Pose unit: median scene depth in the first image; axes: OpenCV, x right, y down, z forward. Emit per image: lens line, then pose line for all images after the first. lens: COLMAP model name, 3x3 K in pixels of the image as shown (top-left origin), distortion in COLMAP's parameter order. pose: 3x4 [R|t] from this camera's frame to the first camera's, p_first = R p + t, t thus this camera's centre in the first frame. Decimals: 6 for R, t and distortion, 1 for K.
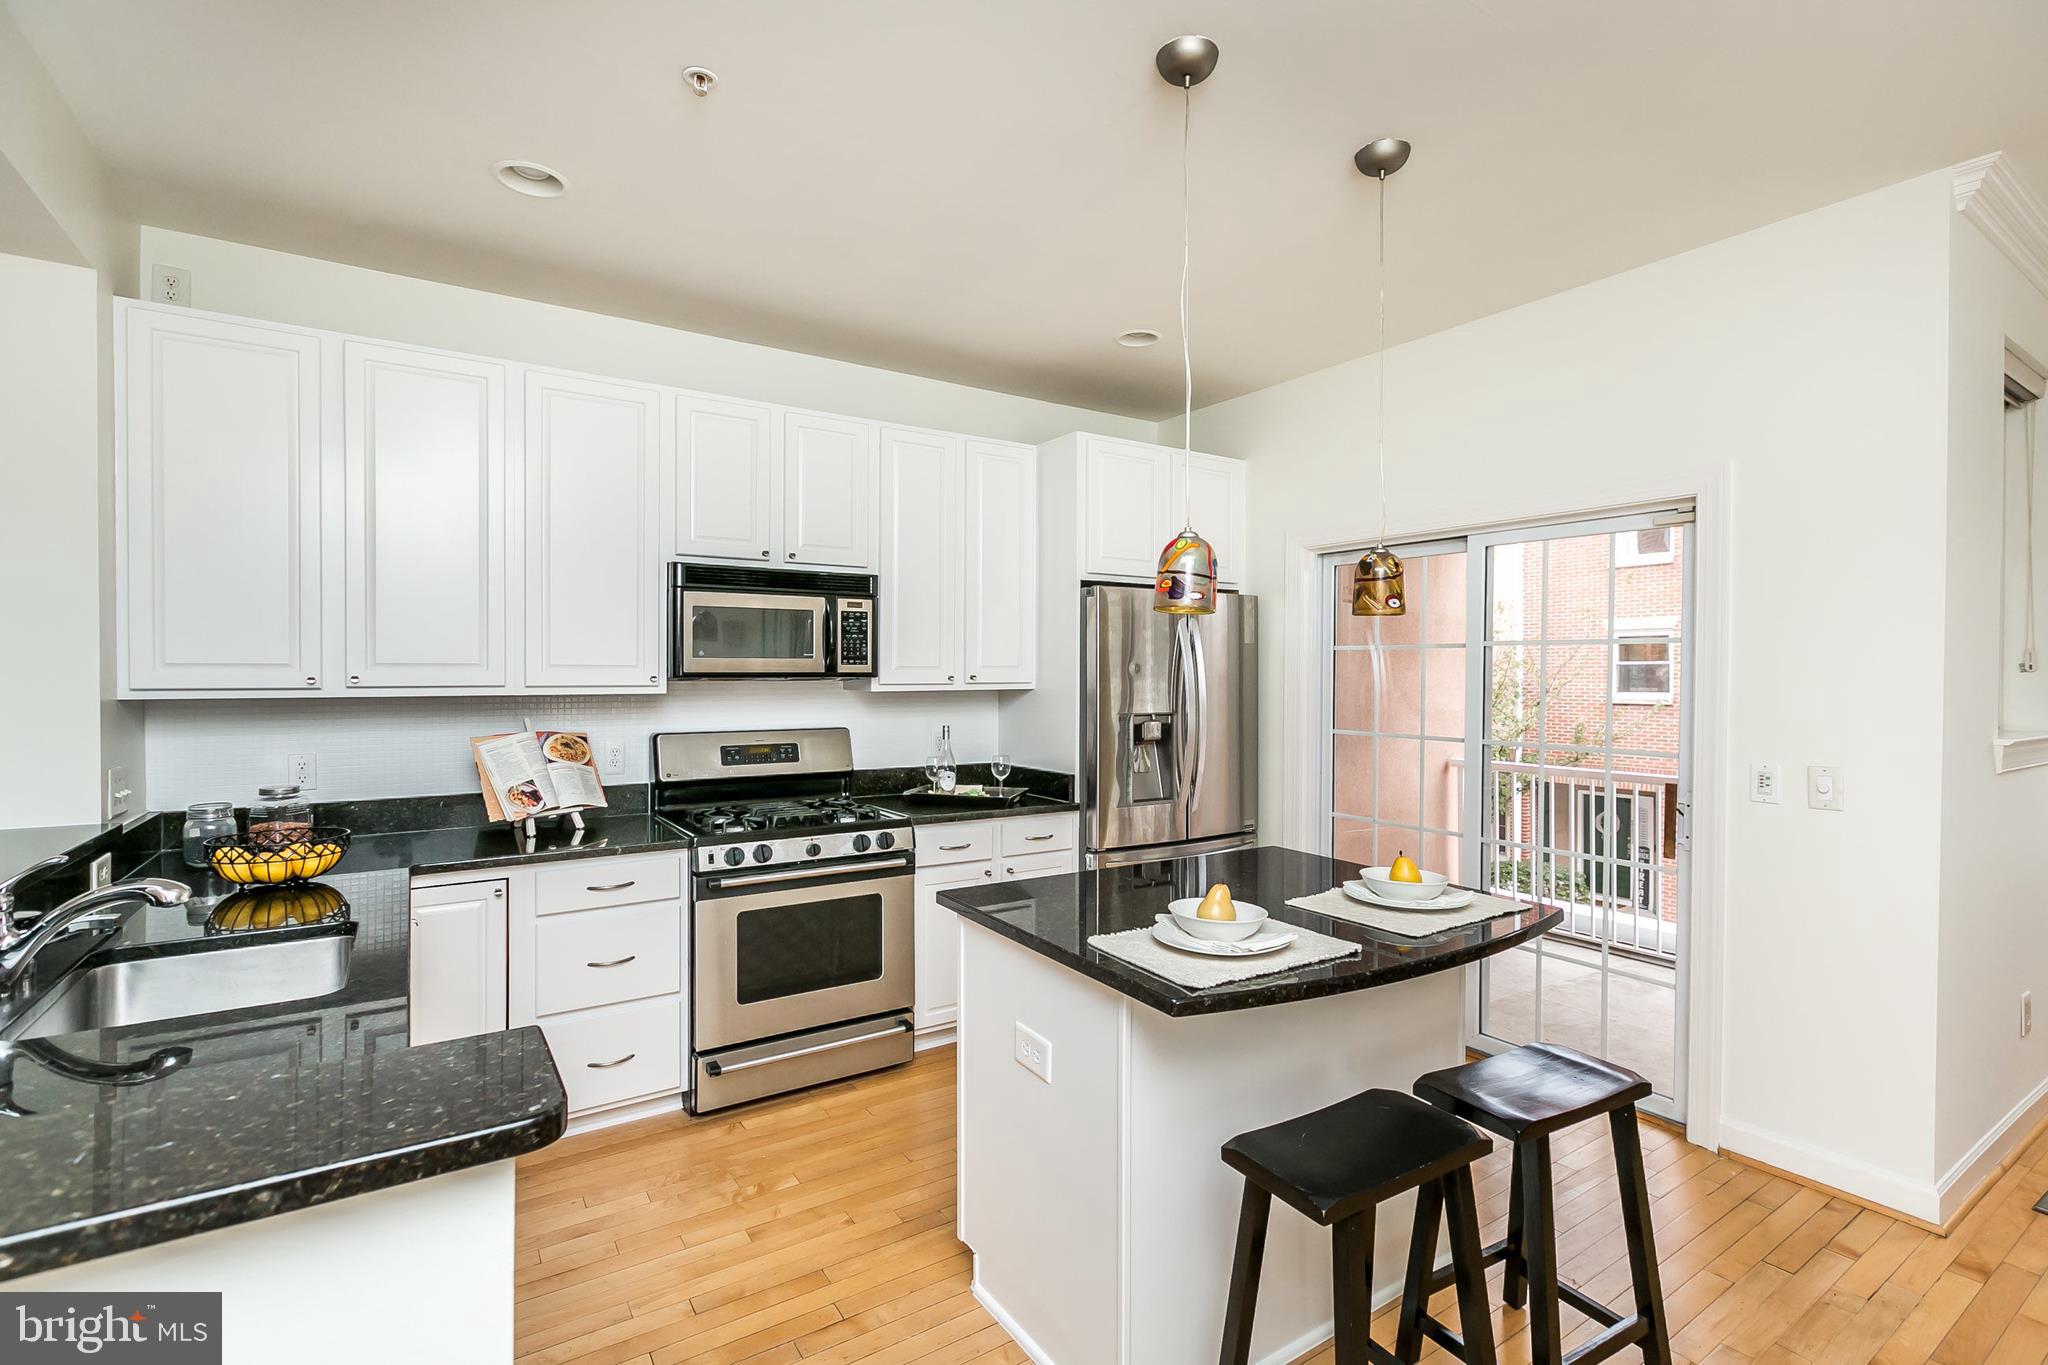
lens RADIAL K [[945.6, 0, 1067.6], [0, 945.6, 690.7], [0, 0, 1]] dist [0.007306, -0.003417]
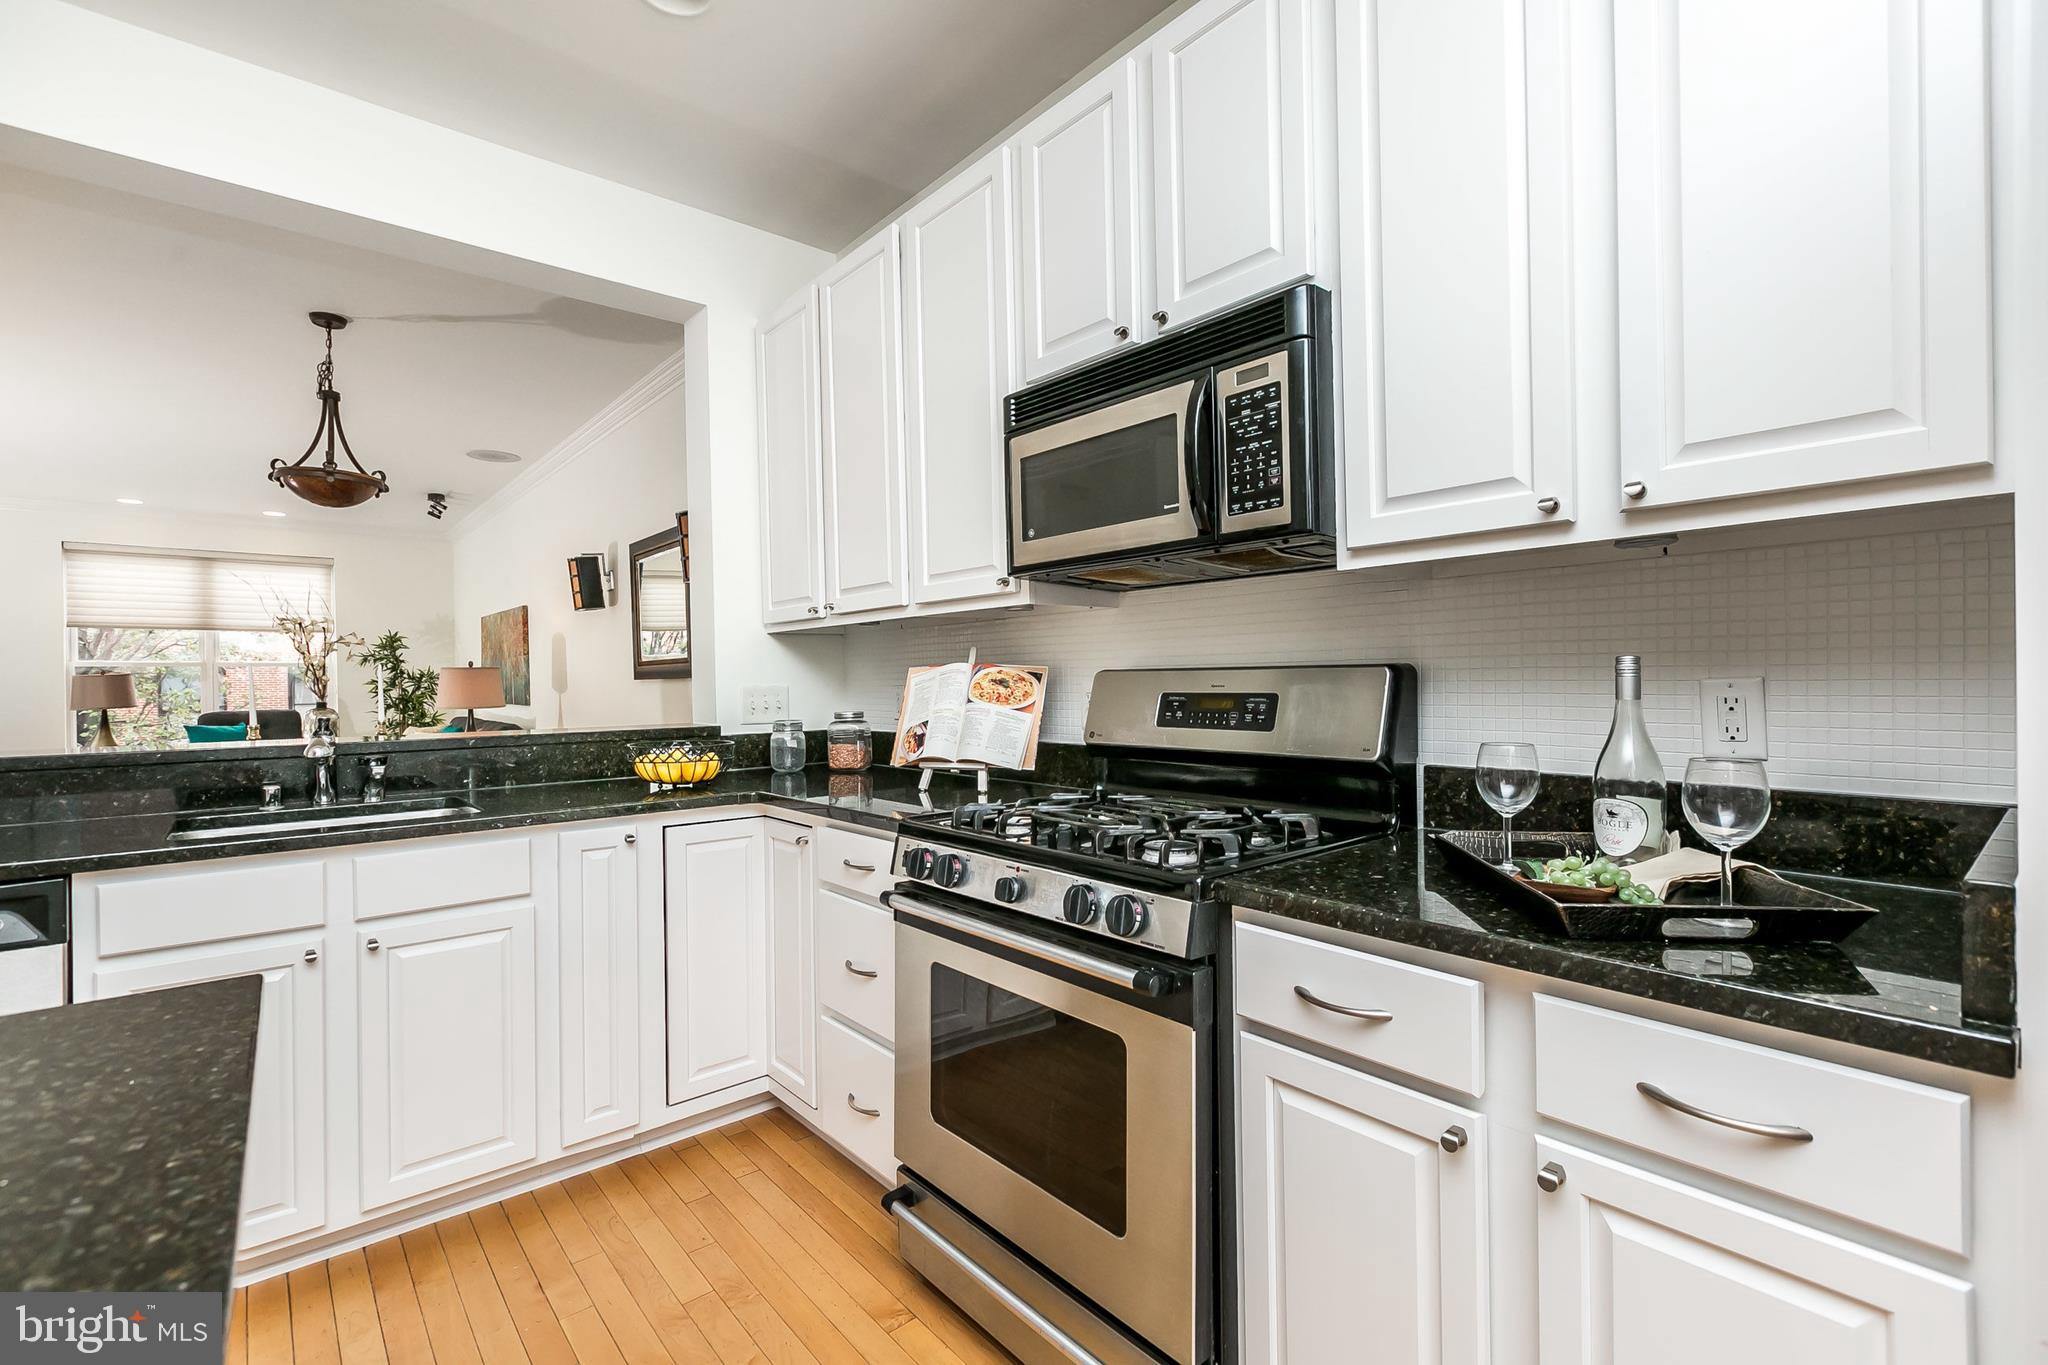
lens RADIAL K [[945.6, 0, 1061.7], [0, 945.6, 692.4], [0, 0, 1]] dist [0.007306, -0.003417]
pose [[0.081593, 0.003476, -0.996660, 0.212221], [-0.005579, 0.999980, 0.003031, 0.057733], [0.996650, 0.005313, 0.081611, 0.905069]]
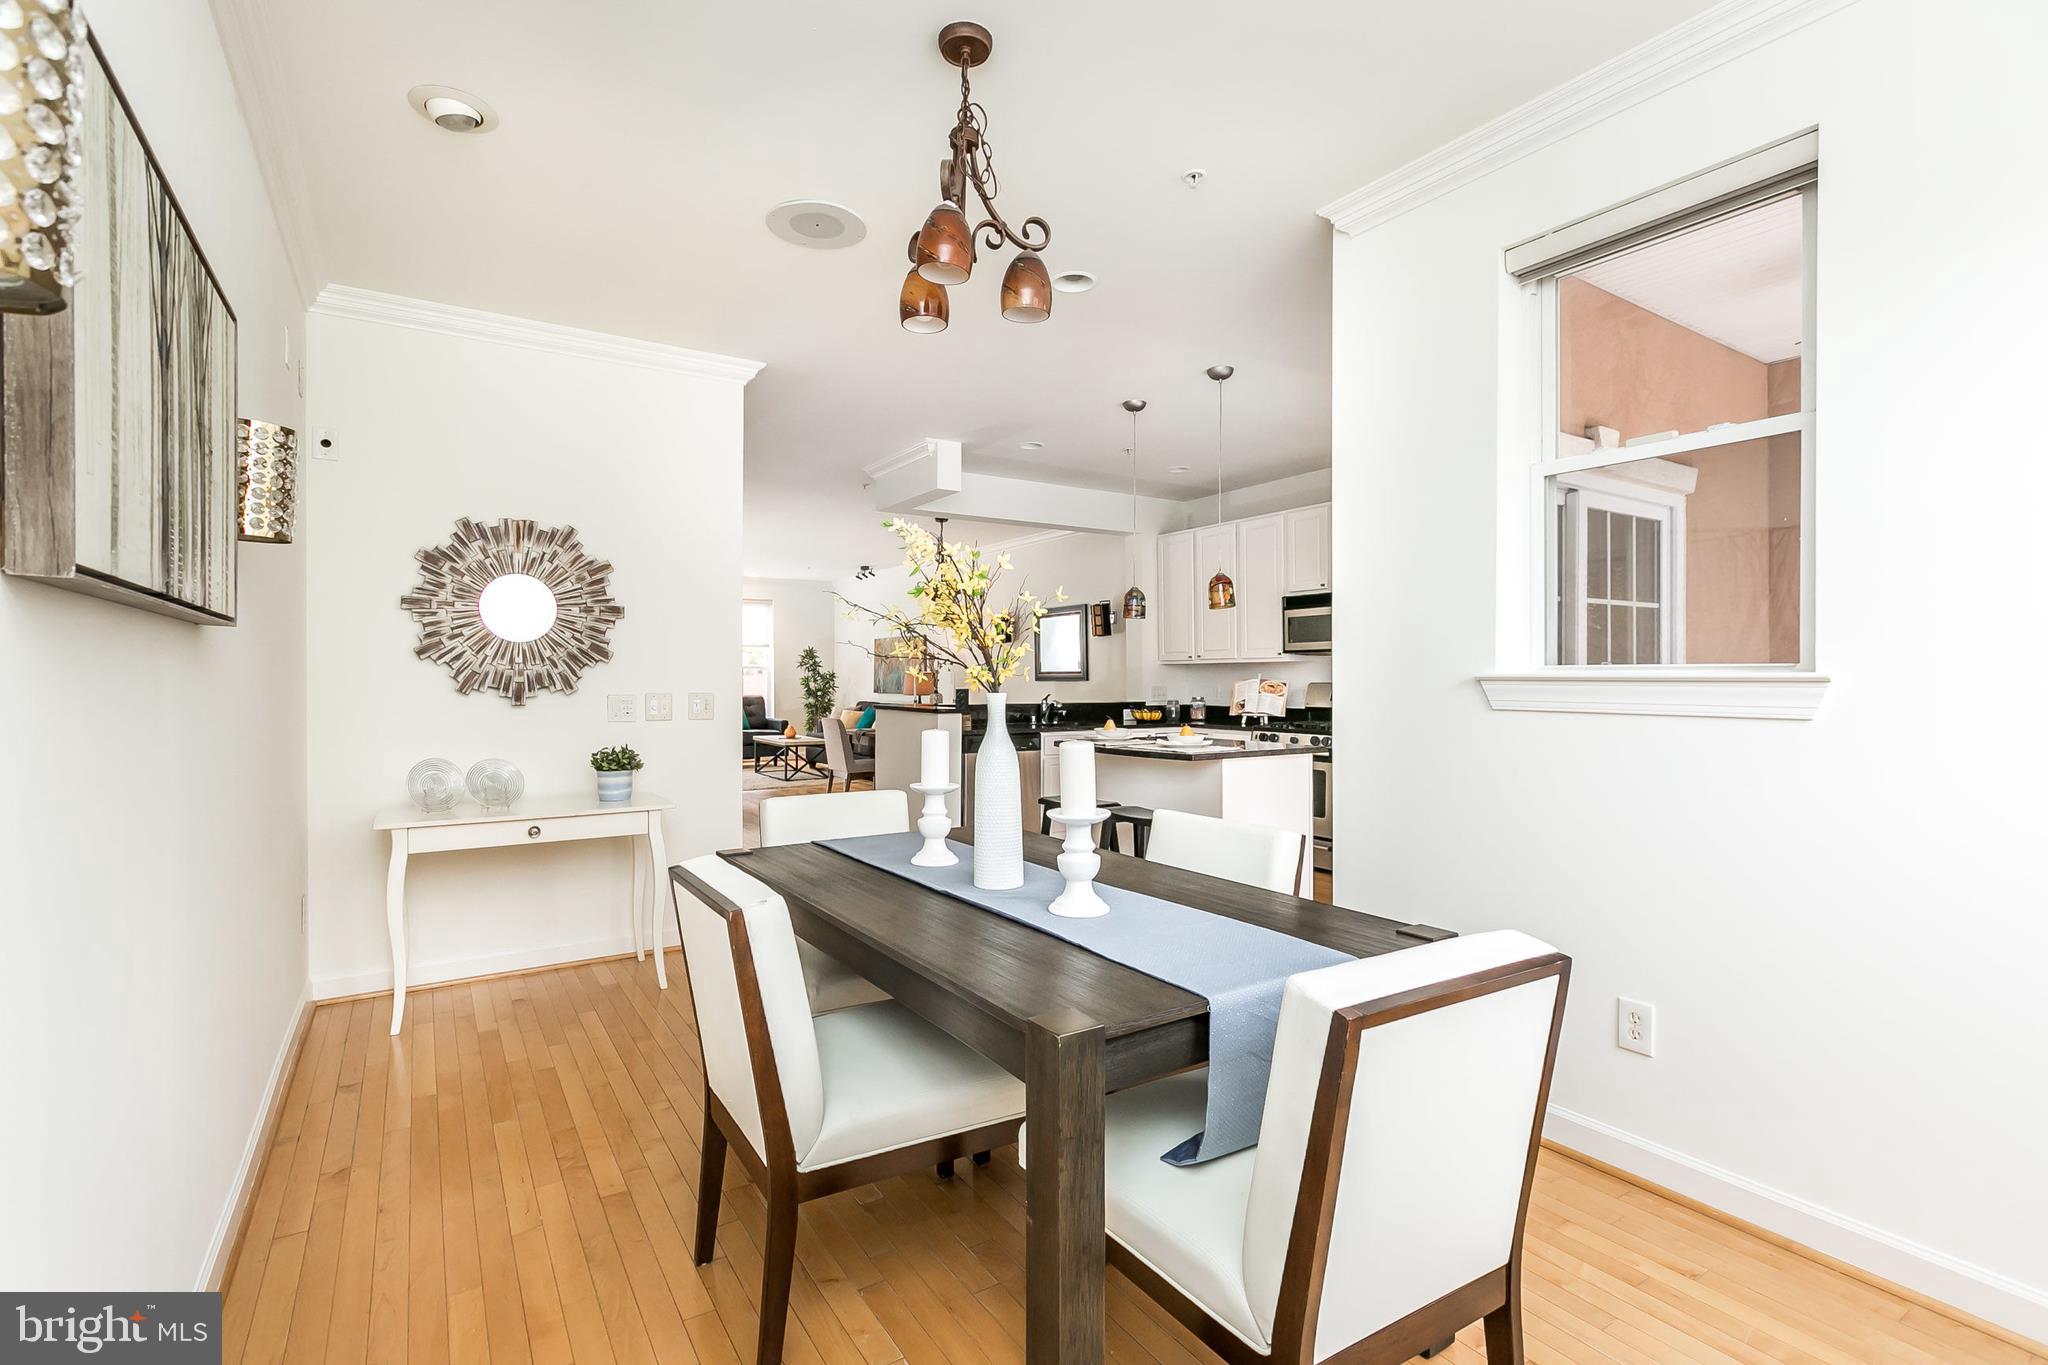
lens RADIAL K [[1038.8, 0, 1035.7], [0, 1038.8, 683.2], [0, 0, 1]] dist [0.005630, 0.000051]
pose [[-0.048856, -0.001535, -0.998805, 1.724466], [-0.015156, 0.999885, -0.000795, 0.055340], [0.998691, 0.015099, -0.048874, 0.528331]]
